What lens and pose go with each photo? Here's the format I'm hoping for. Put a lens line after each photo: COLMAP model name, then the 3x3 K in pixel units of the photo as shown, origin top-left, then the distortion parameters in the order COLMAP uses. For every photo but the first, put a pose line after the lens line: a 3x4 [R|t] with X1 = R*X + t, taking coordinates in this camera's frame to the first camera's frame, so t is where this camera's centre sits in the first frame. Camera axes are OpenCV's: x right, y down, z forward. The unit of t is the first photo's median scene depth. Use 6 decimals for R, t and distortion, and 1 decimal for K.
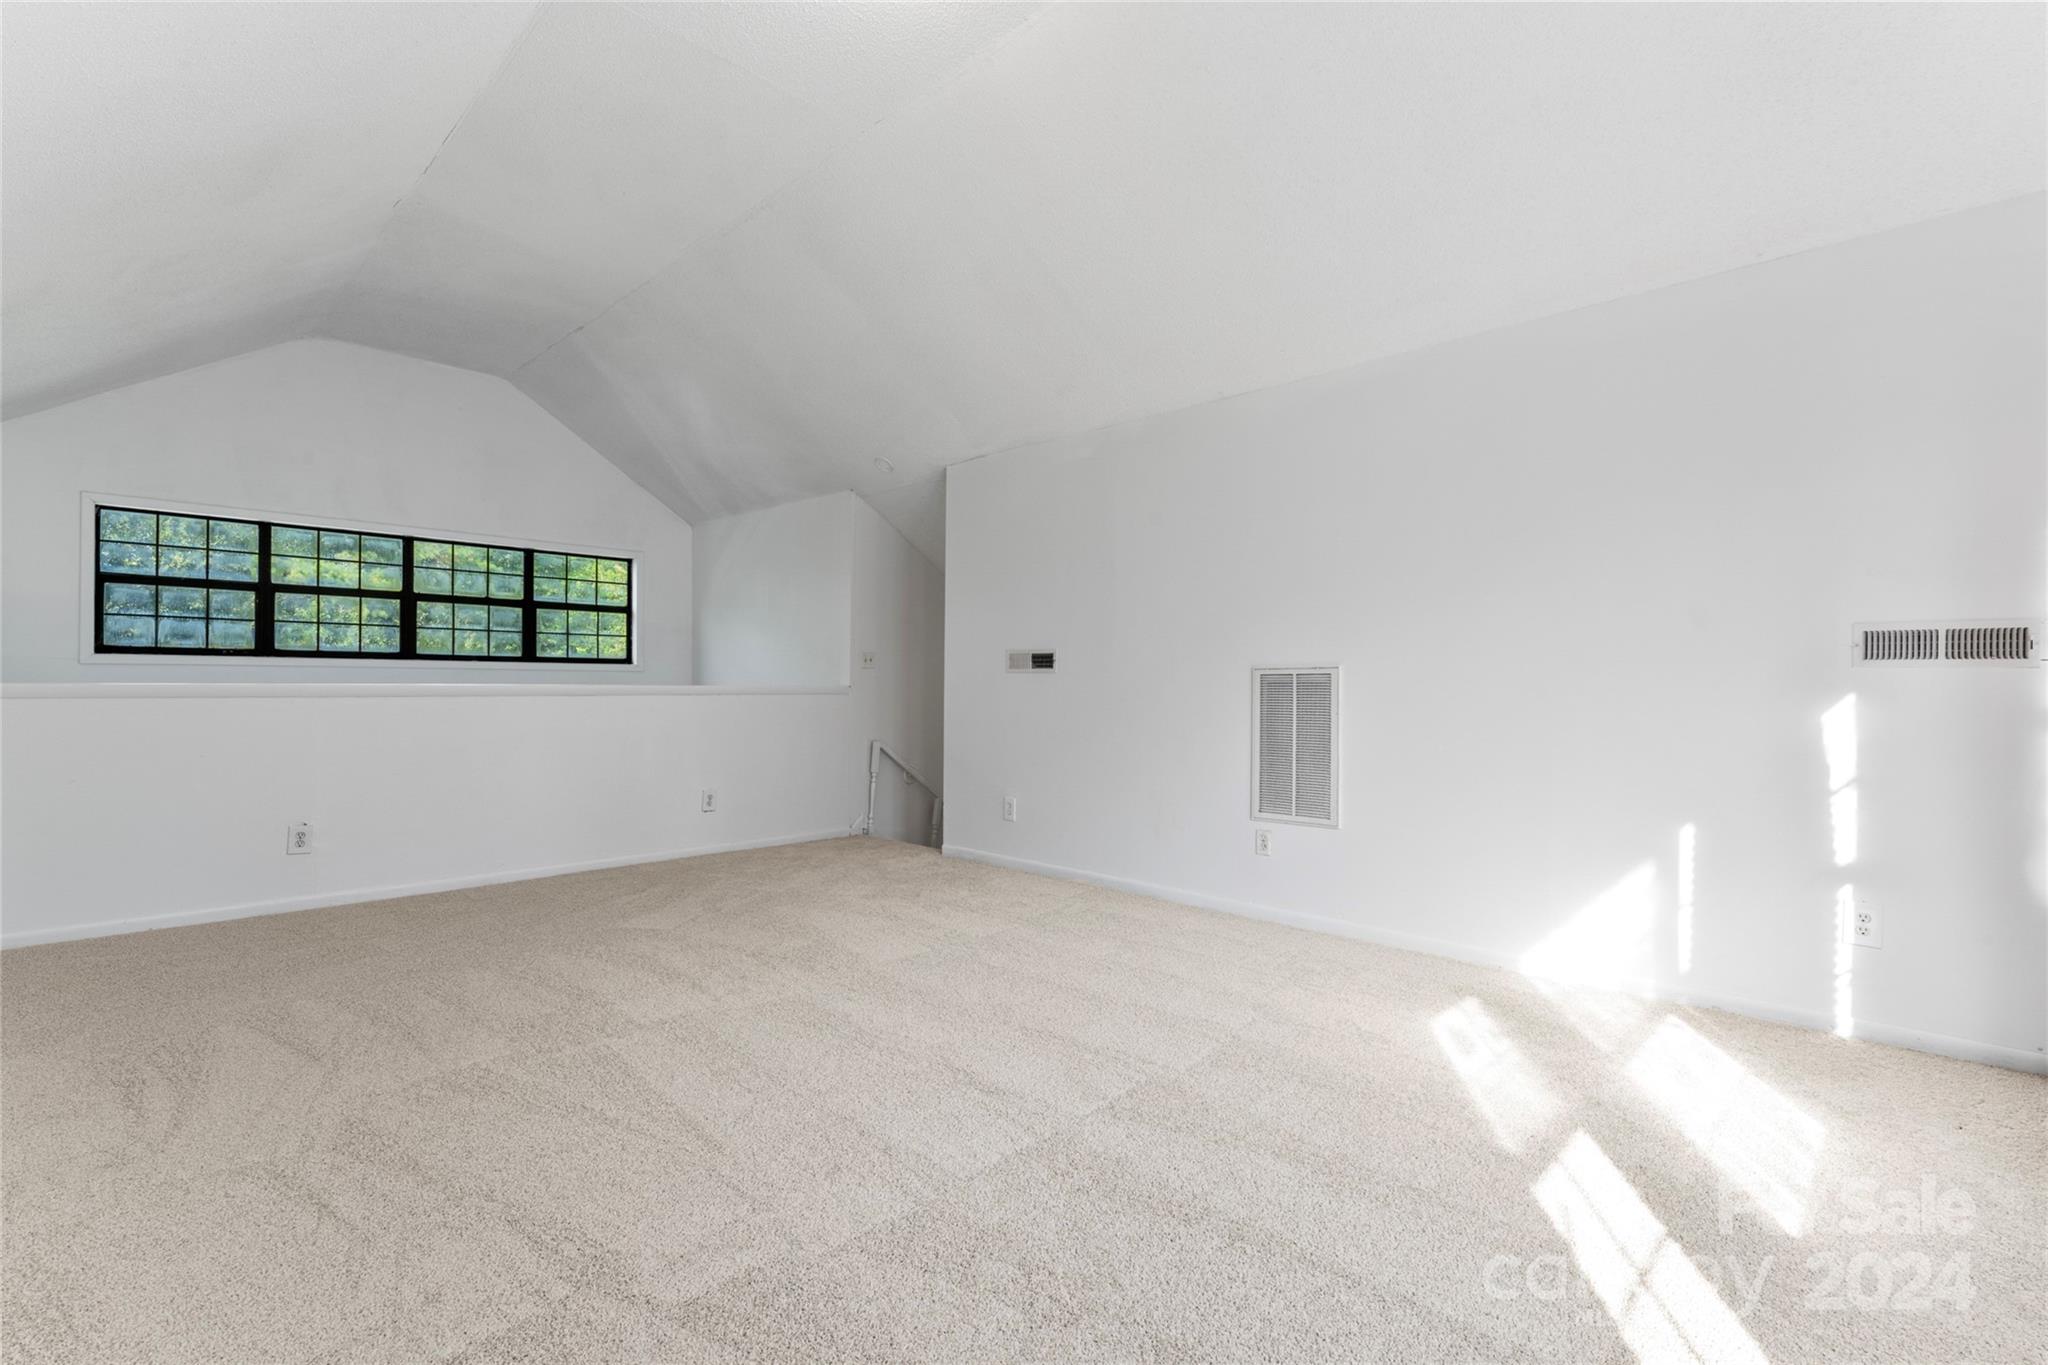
lens RADIAL K [[931.8, 0, 1024.8], [0, 931.8, 684.3], [0, 0, 1]] dist [-0.007024, -0.000758]
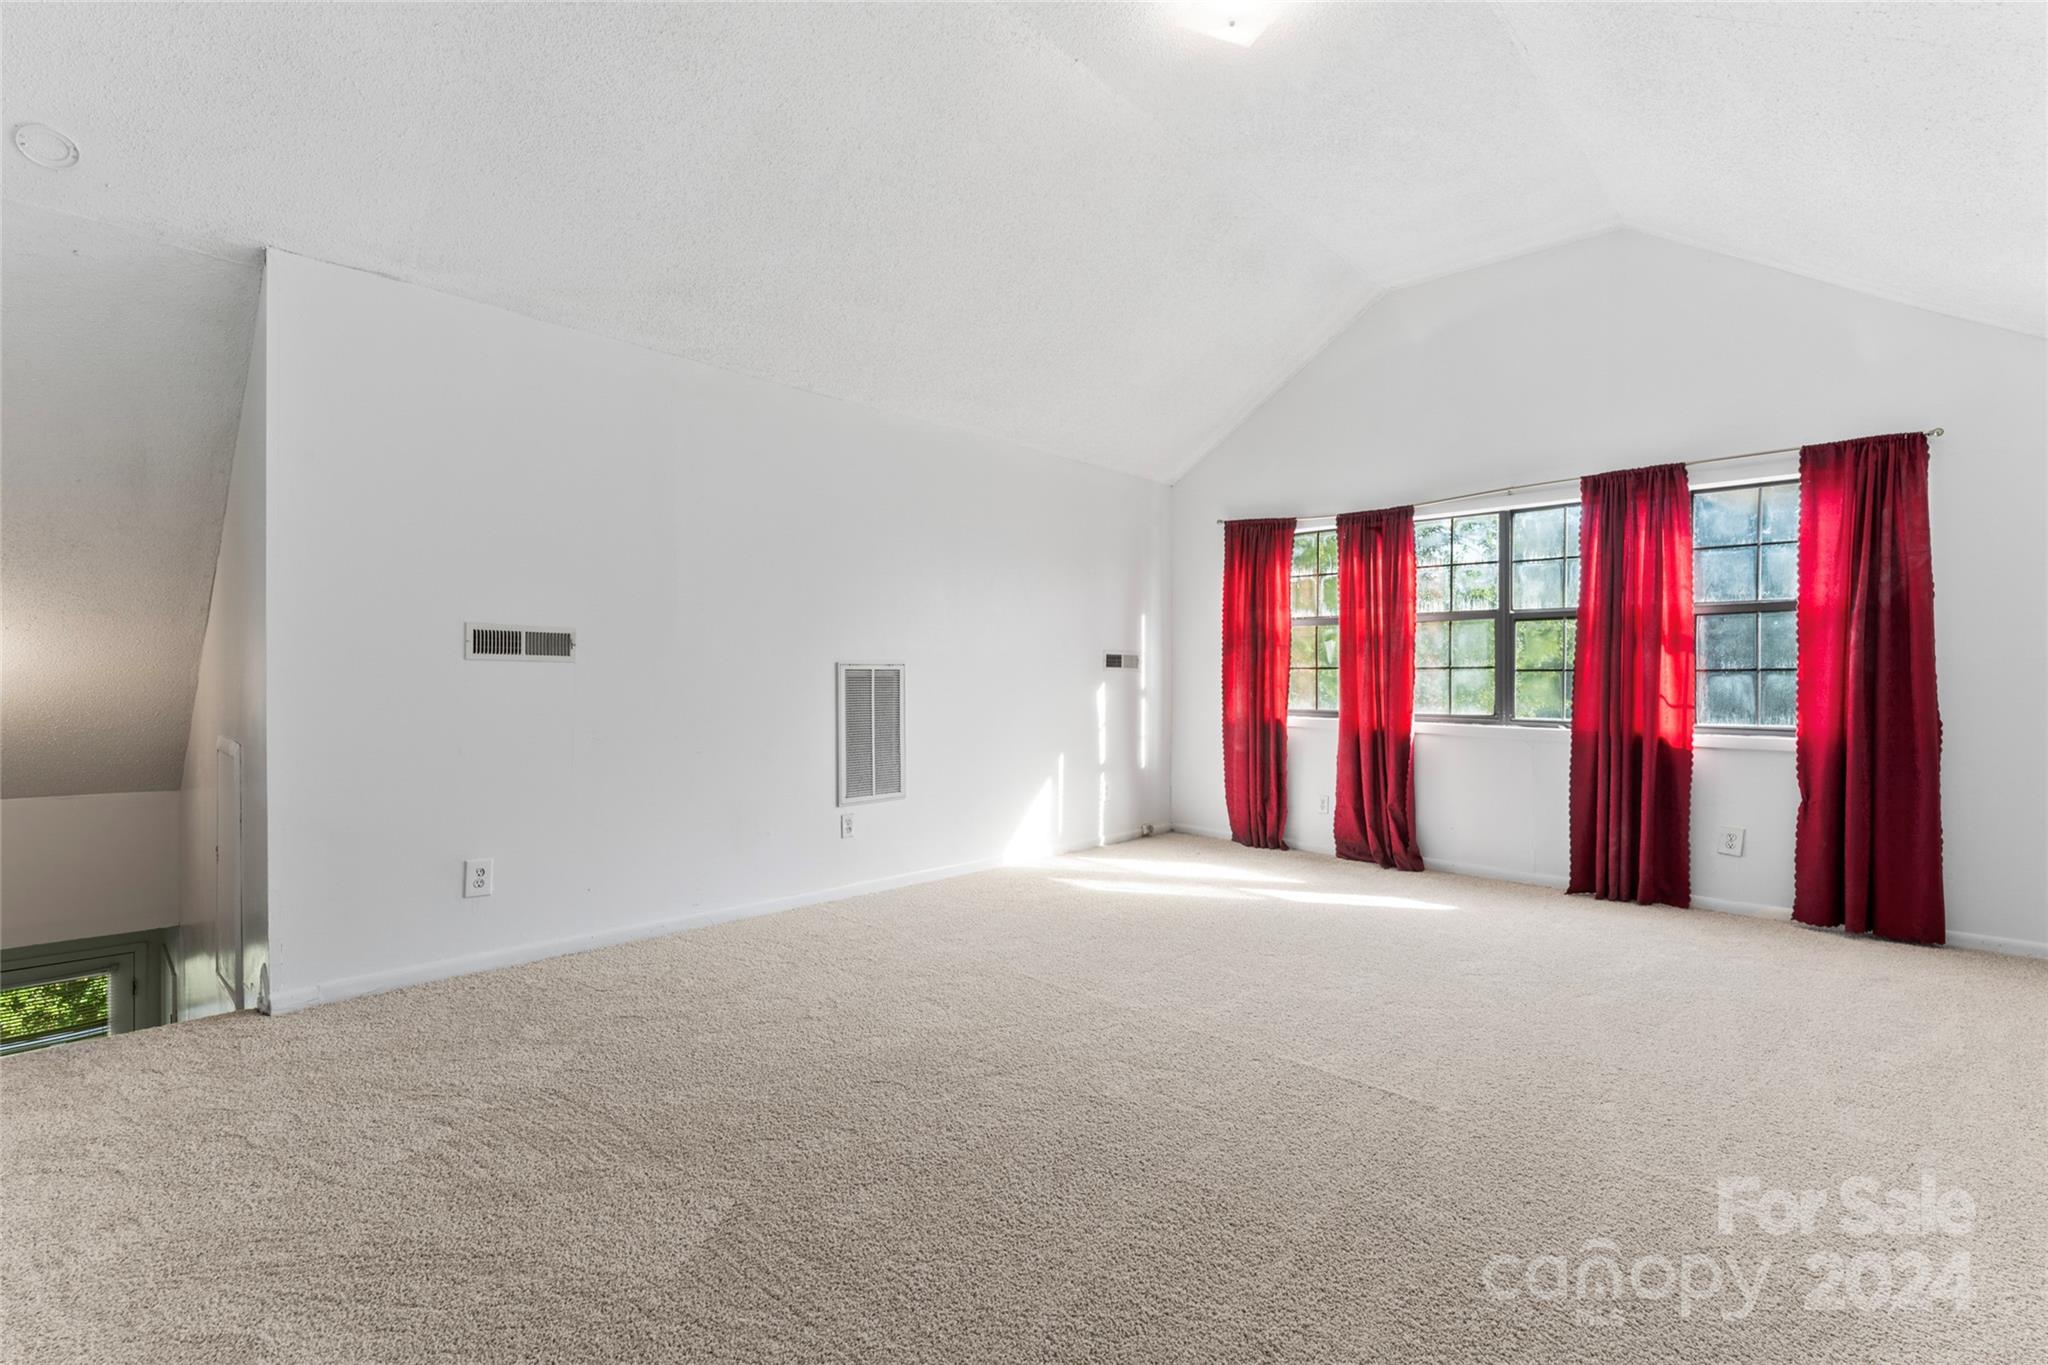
lens RADIAL K [[931.8, 0, 1030.0], [0, 931.8, 684.1], [0, 0, 1]] dist [-0.007024, -0.000758]
pose [[-0.049245, -0.010532, 0.998731, -0.851344], [-0.004625, 0.999936, 0.010316, -0.006251], [-0.998776, -0.004111, -0.049291, 0.863850]]
